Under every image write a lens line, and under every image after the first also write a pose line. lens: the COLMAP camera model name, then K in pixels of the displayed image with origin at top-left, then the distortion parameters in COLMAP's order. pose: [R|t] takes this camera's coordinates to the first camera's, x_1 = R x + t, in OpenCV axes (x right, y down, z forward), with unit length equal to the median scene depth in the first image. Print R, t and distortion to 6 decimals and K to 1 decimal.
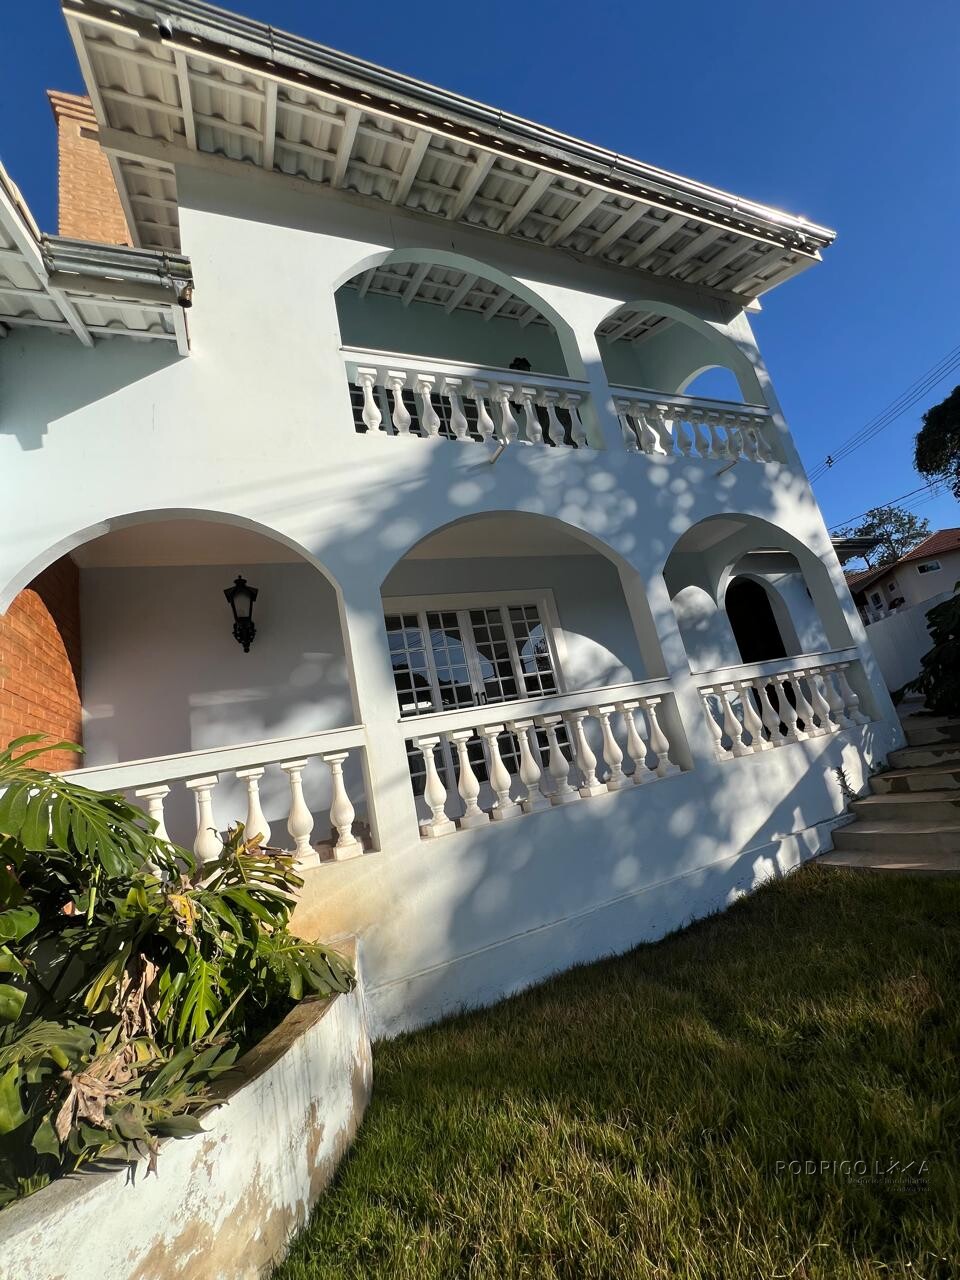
lens RADIAL K [[522.4, 0, 473.2], [0, 522.4, 636.1], [0, 0, 1]] dist [0.000377, 0.000238]
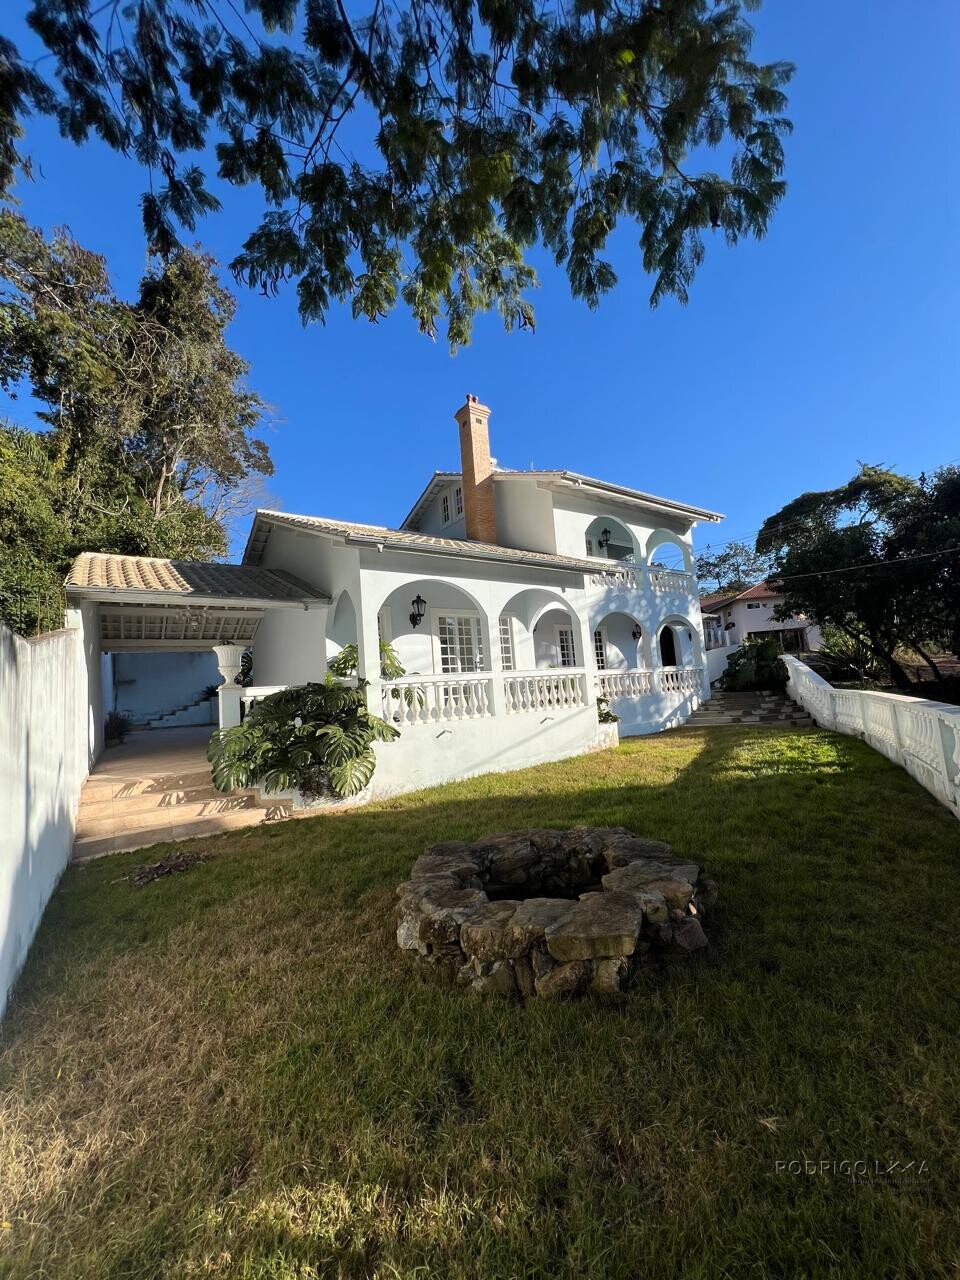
lens RADIAL K [[522.4, 0, 484.2], [0, 522.4, 634.5], [0, 0, 1]] dist [0.000377, 0.000238]
pose [[0.958430, 0.148927, 0.243379, -1.345022], [-0.168700, 0.983690, 0.062407, -0.139941], [-0.230115, -0.100871, 0.967921, -1.747283]]
